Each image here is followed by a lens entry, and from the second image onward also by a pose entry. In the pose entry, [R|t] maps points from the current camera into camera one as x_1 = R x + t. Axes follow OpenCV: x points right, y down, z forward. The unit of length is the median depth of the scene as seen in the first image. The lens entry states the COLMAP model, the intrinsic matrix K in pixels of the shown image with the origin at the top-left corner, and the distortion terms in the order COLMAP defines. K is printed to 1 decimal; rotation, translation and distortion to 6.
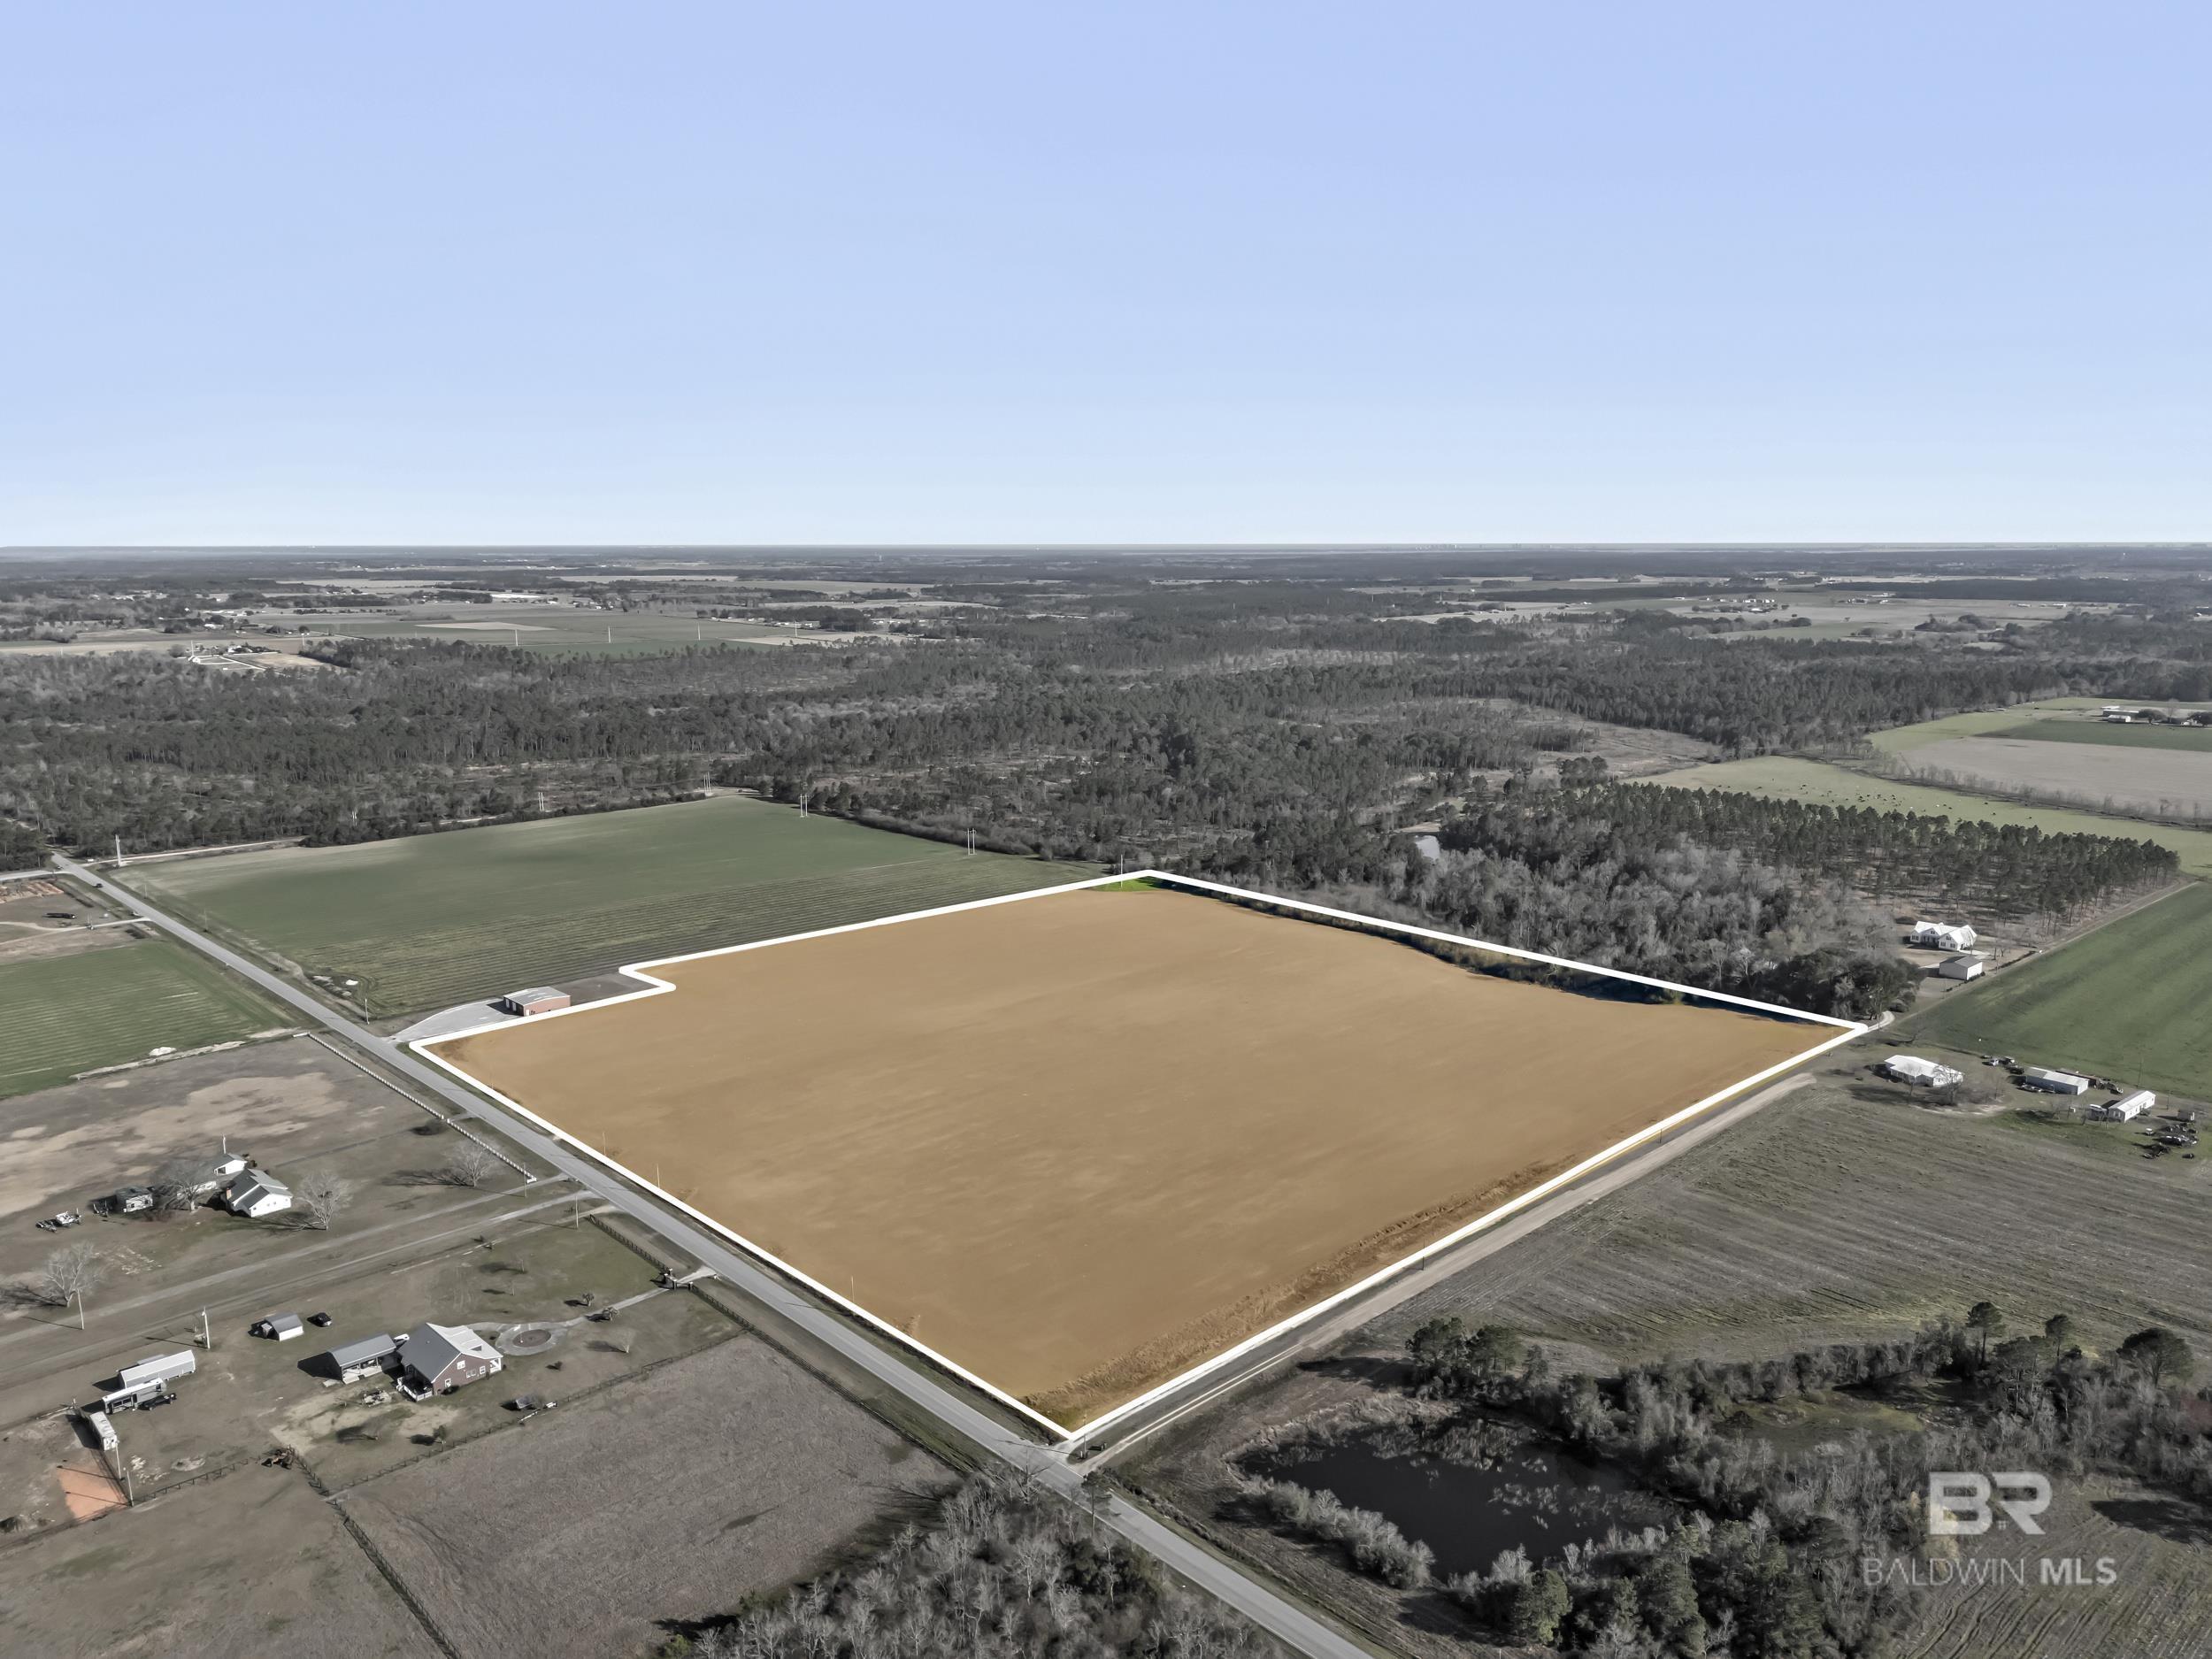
lens RADIAL K [[1617.3, 0, 1106.0], [0, 1617.3, 829.5], [0, 0, 1]] dist [0.068202, -0.054063]
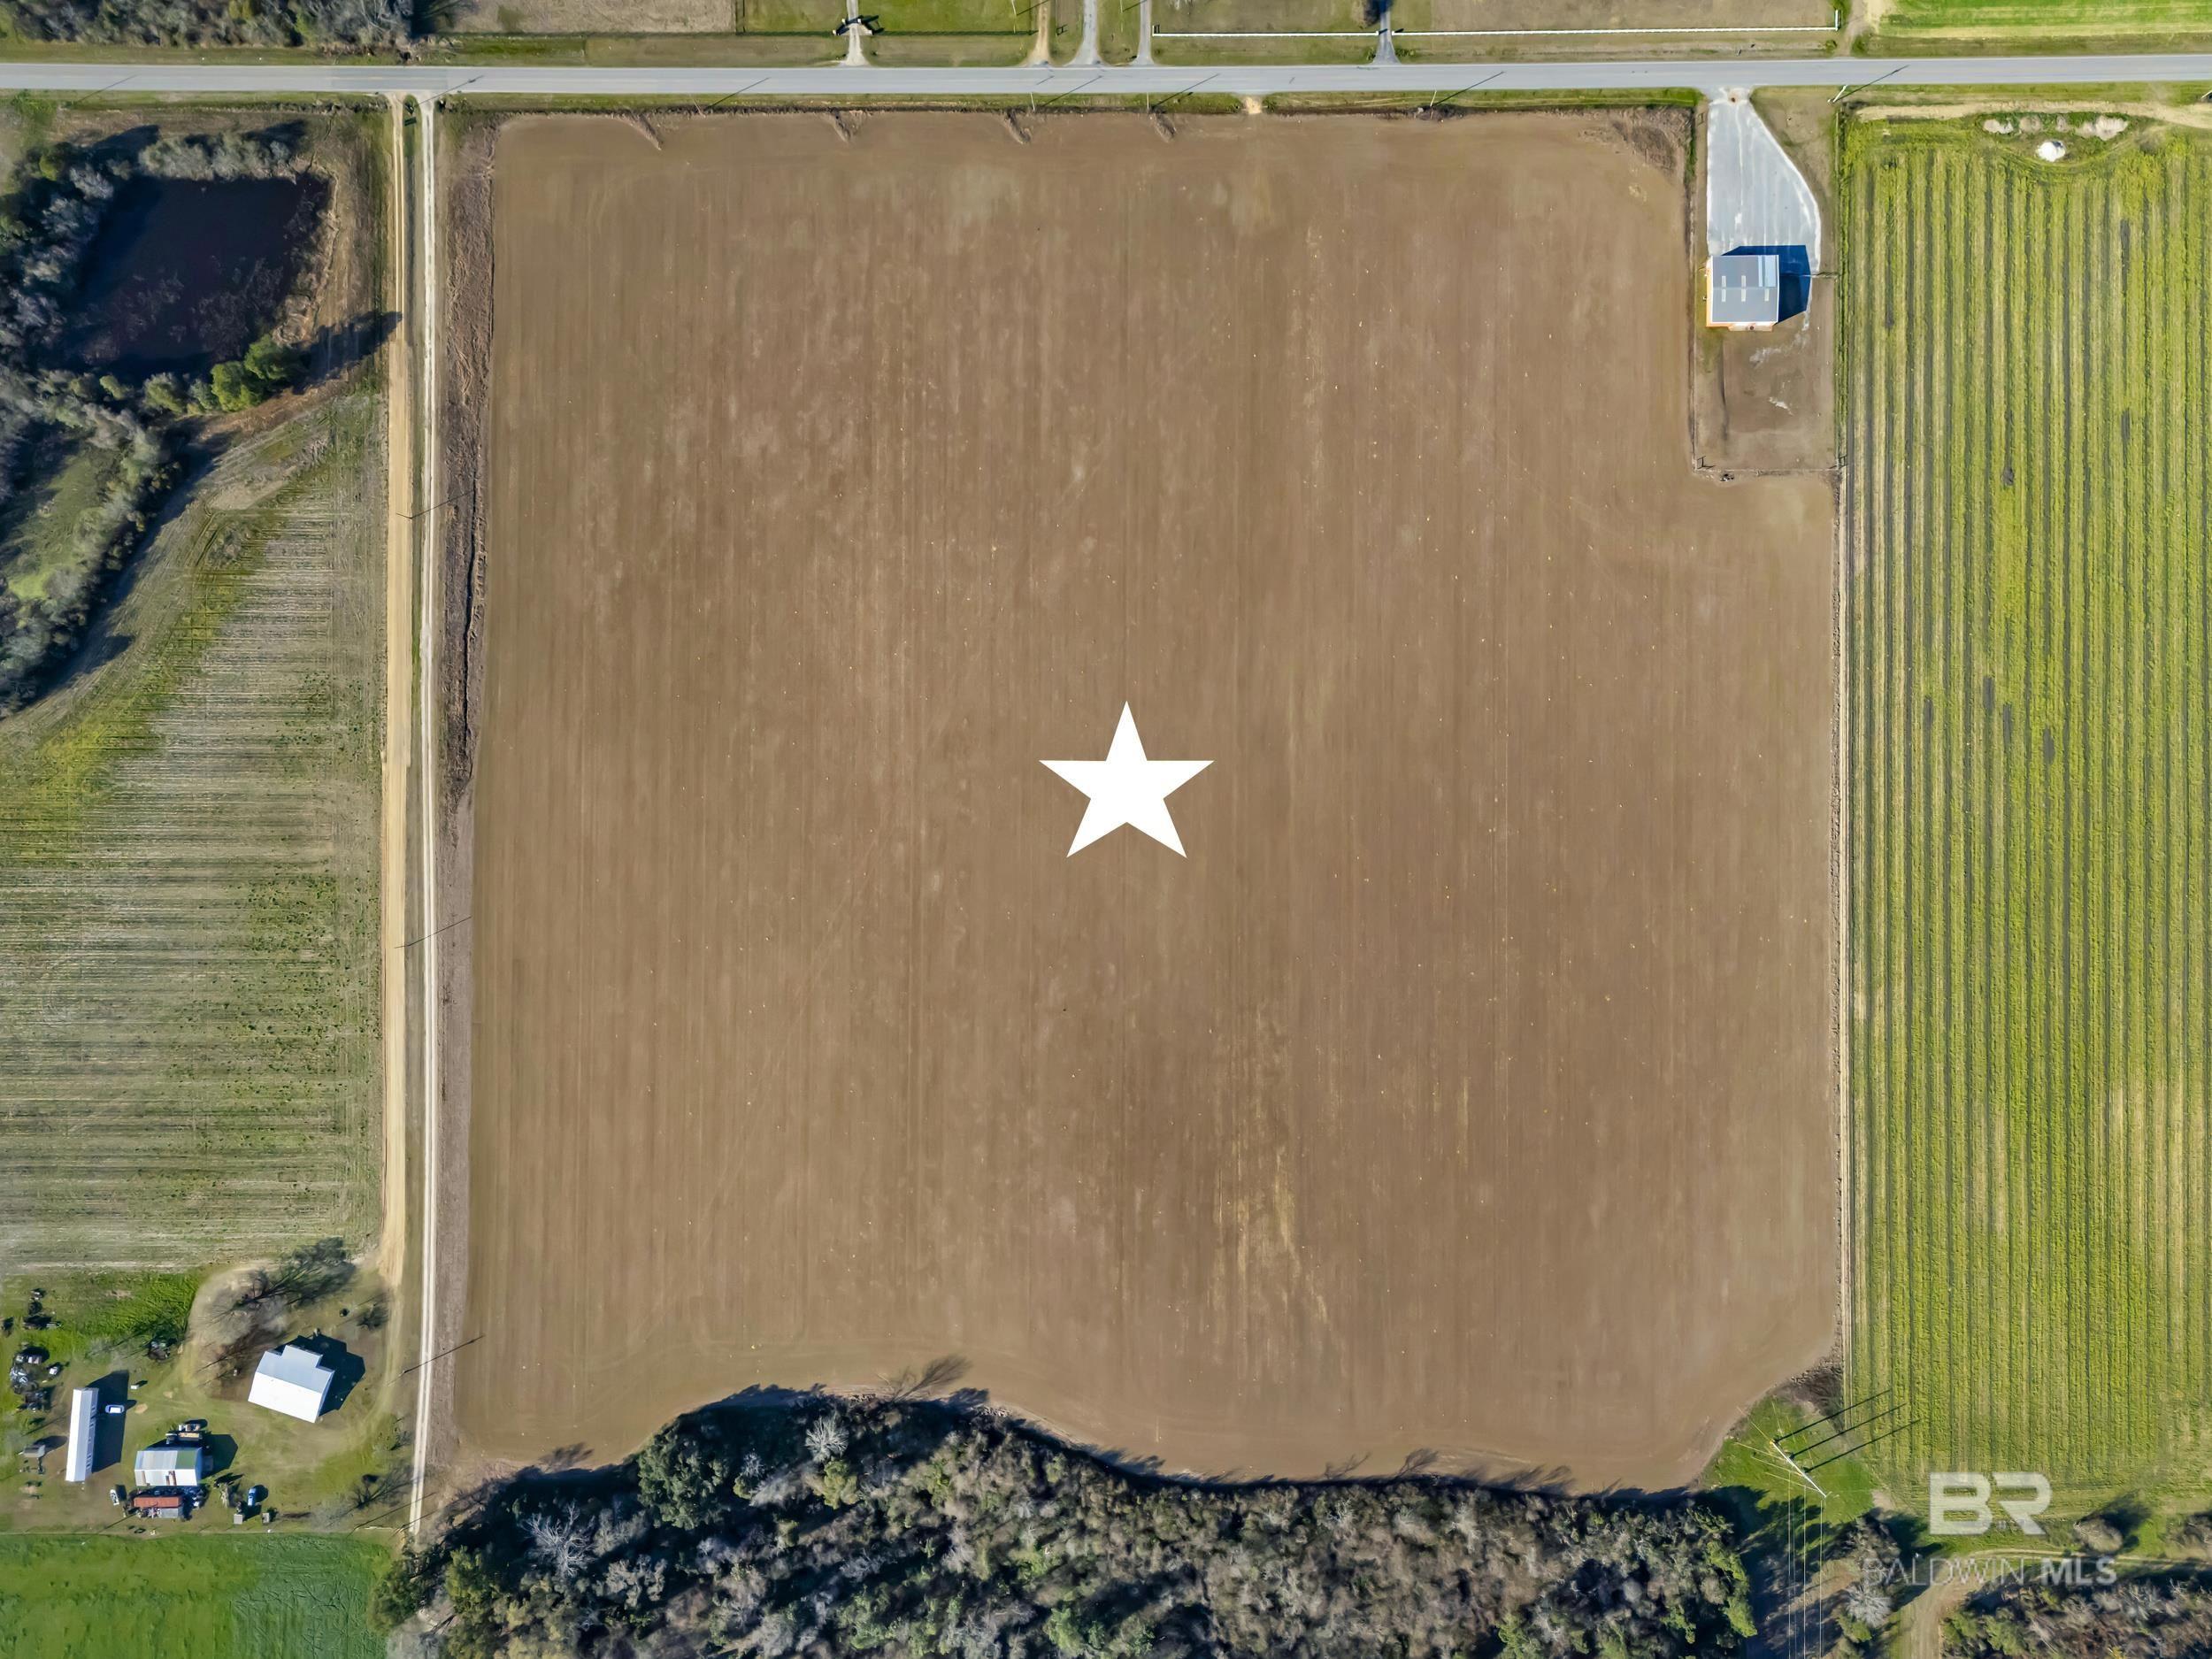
lens RADIAL K [[1617.3, 0, 1106.0], [0, 1617.3, 829.5], [0, 0, 1]] dist [0.068202, -0.054063]
pose [[-0.681780, 0.731452, -0.012377, 0.025262], [-0.131300, -0.105704, 0.985691, -0.599338], [0.719678, 0.673650, 0.168107, 0.840802]]
